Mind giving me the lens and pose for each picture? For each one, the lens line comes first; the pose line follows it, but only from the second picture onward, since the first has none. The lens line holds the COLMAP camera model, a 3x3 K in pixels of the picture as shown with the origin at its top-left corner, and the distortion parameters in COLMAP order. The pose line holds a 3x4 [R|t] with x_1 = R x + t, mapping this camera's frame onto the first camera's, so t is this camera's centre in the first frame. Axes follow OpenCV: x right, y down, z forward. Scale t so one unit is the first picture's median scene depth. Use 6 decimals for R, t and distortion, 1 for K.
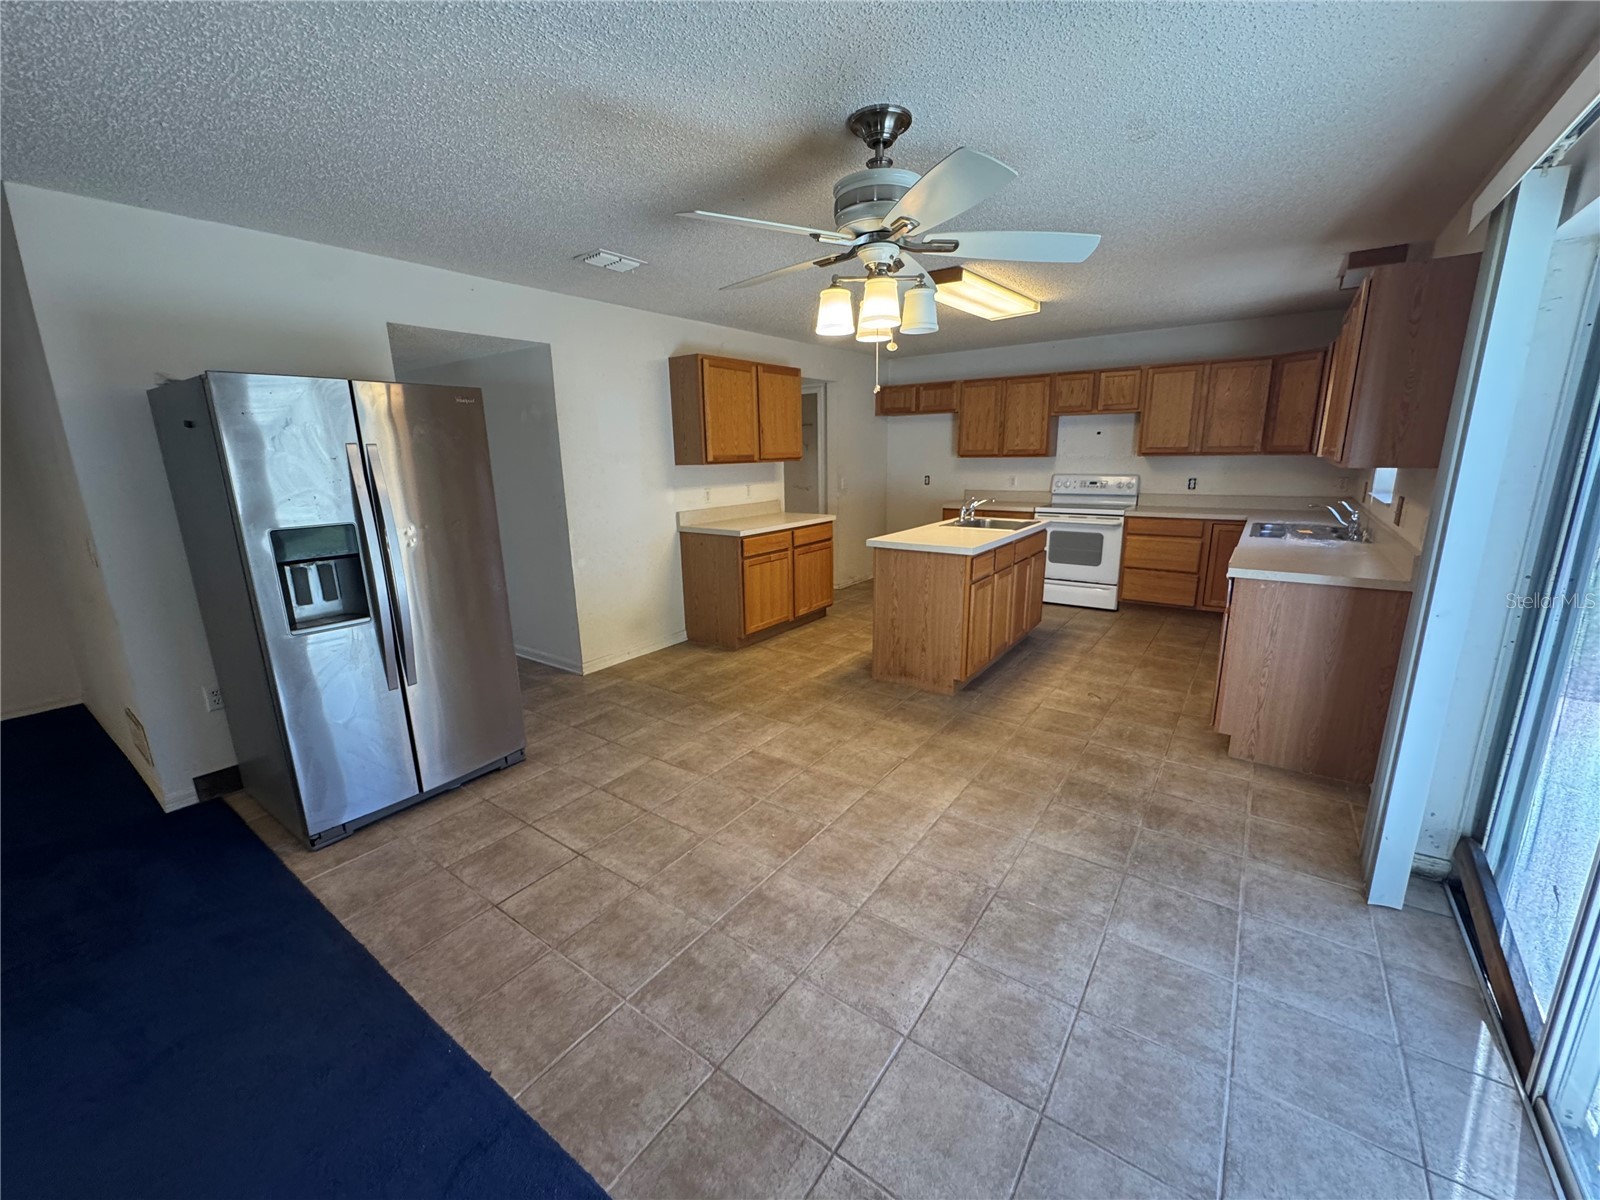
lens RADIAL K [[640.4, 0, 800.0], [0, 640.4, 600.0], [0, 0, 1]] dist [-0.006432, -0.000041]
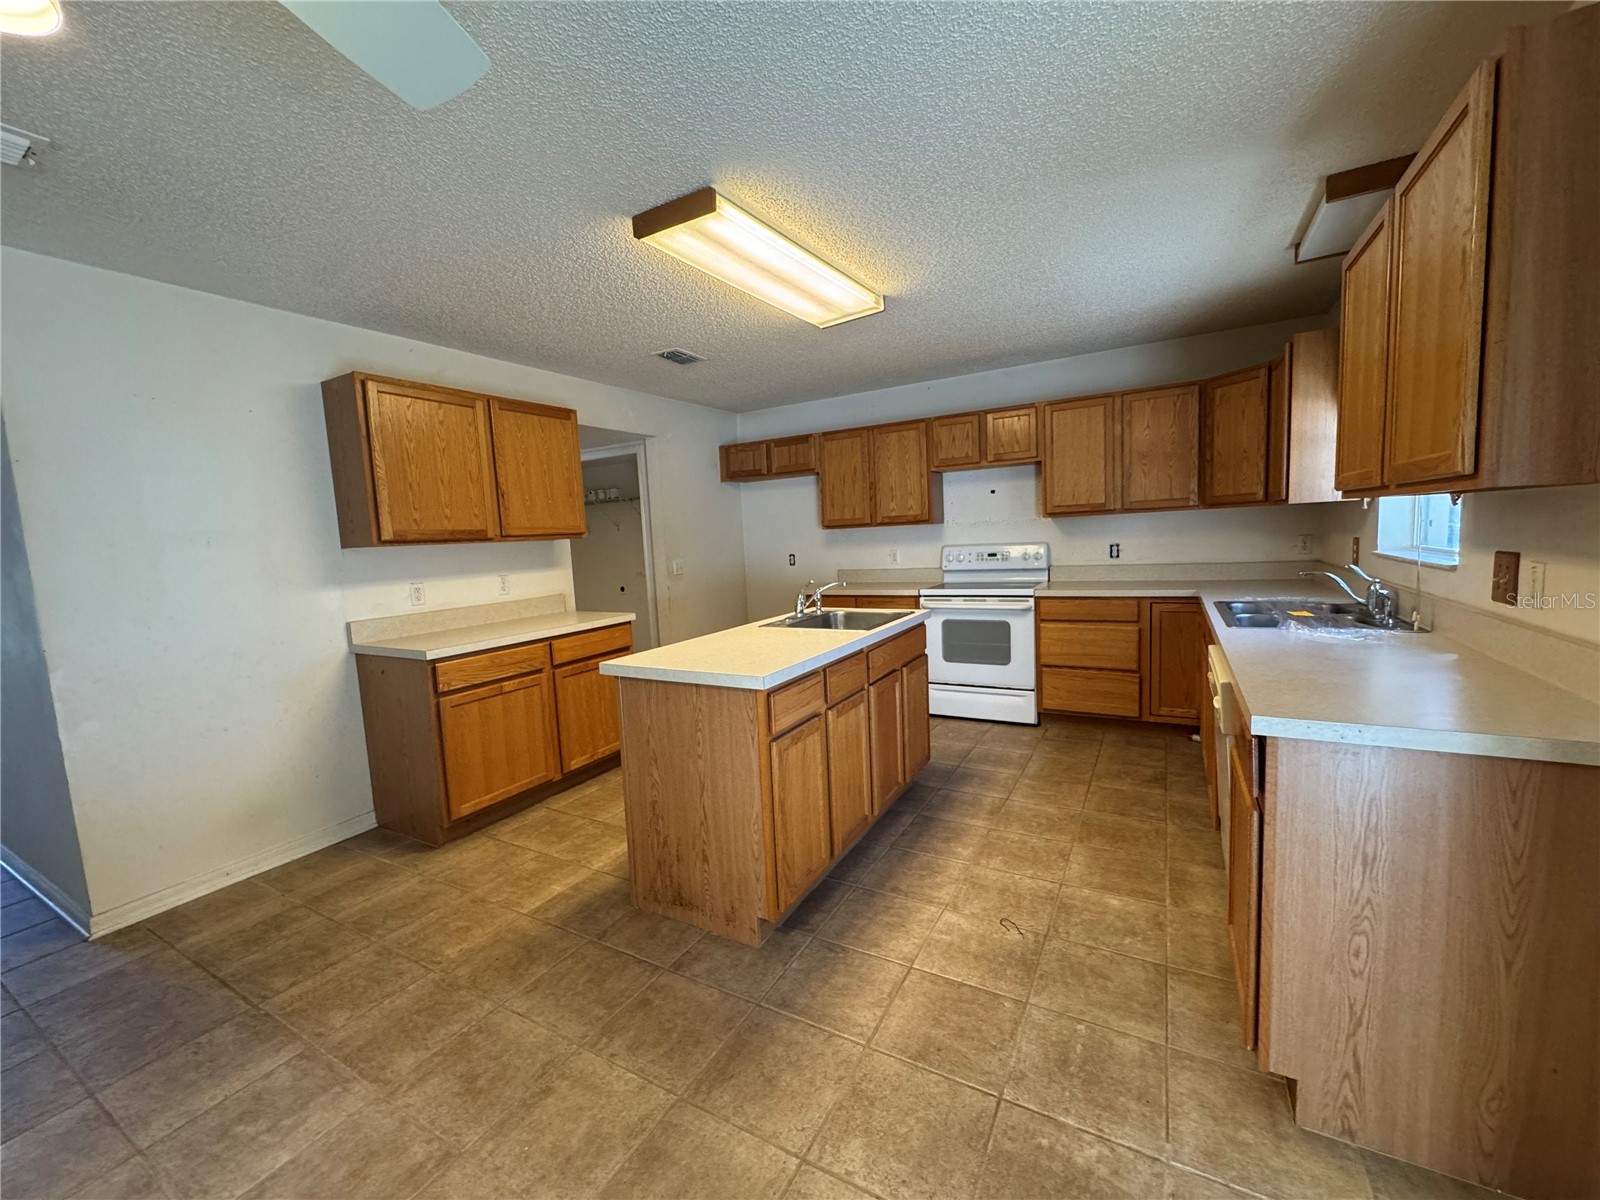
lens RADIAL K [[640.4, 0, 800.0], [0, 640.4, 600.0], [0, 0, 1]] dist [-0.006432, -0.000041]
pose [[0.993306, -0.042514, 0.107408, 0.180741], [0.056189, 0.990221, -0.127690, -0.055069], [-0.100929, 0.132870, 0.985981, 0.339898]]
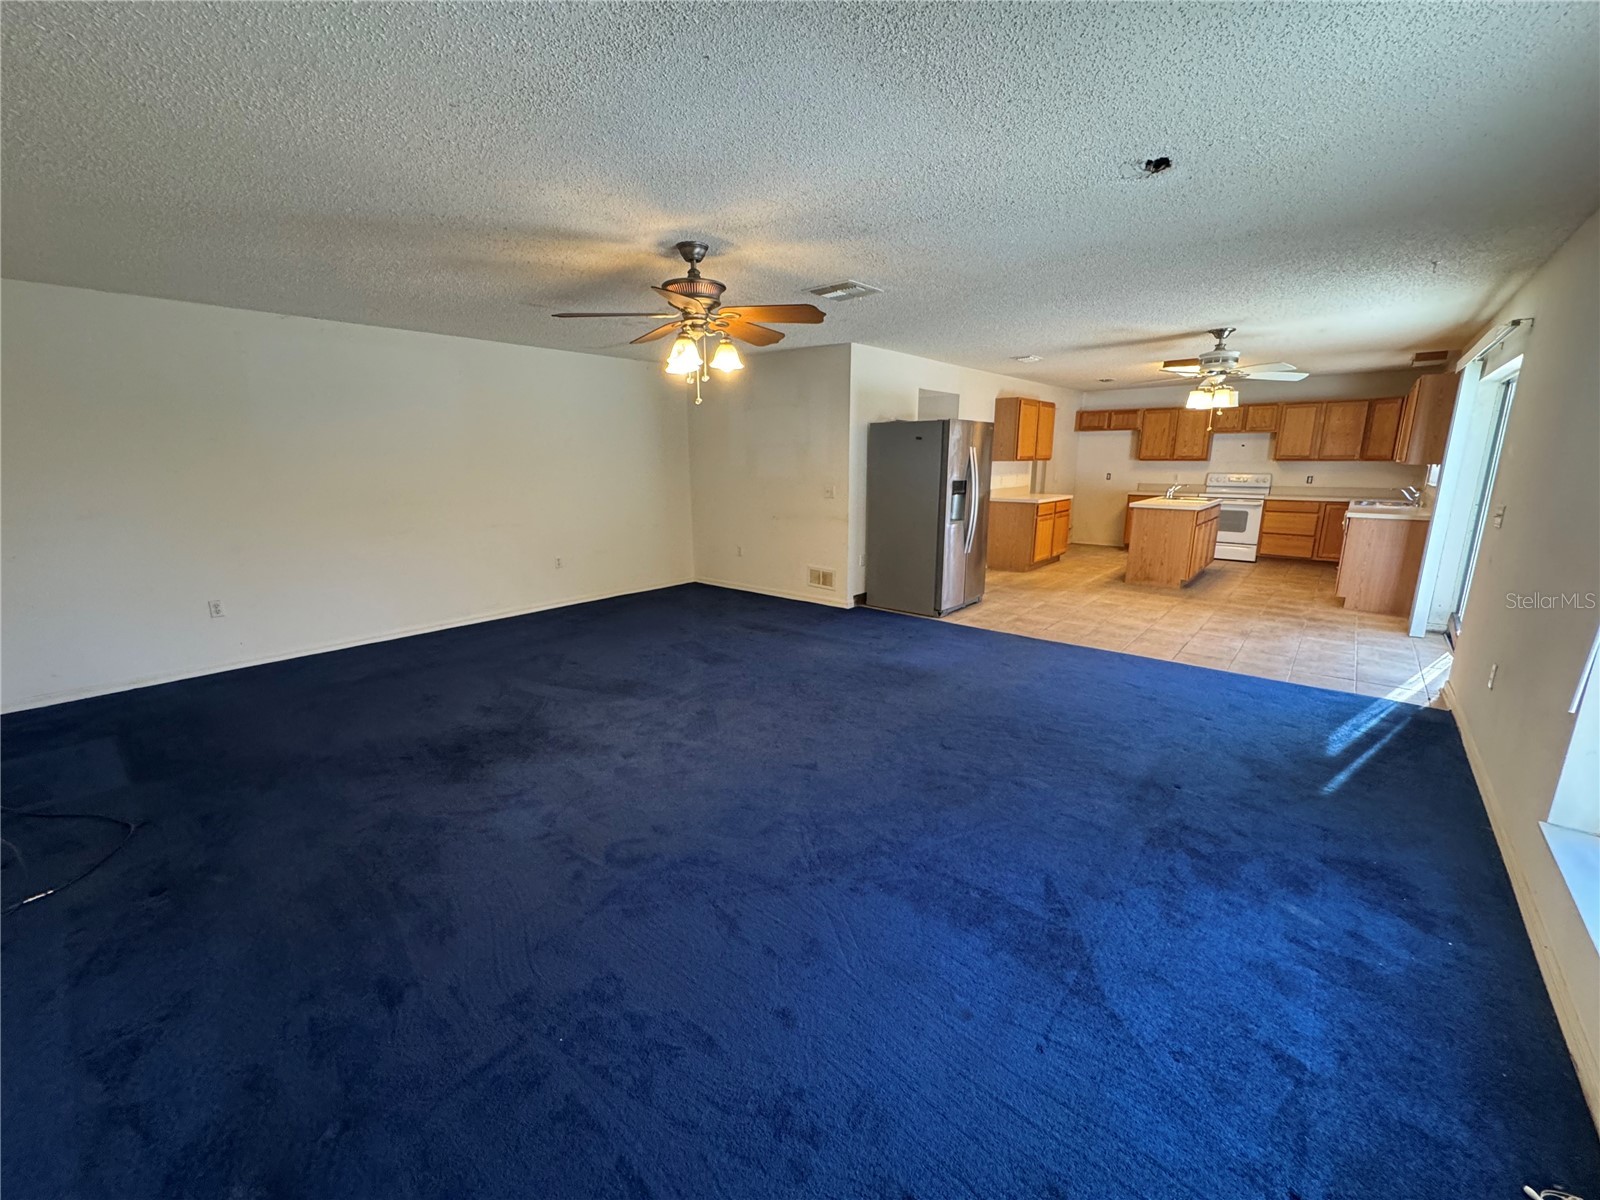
lens RADIAL K [[640.4, 0, 800.0], [0, 640.4, 600.0], [0, 0, 1]] dist [-0.006432, -0.000041]
pose [[0.996516, 0.031543, -0.077211, -0.551761], [-0.032203, 0.999455, -0.007315, 0.181467], [0.076938, 0.009776, 0.996988, -0.709630]]
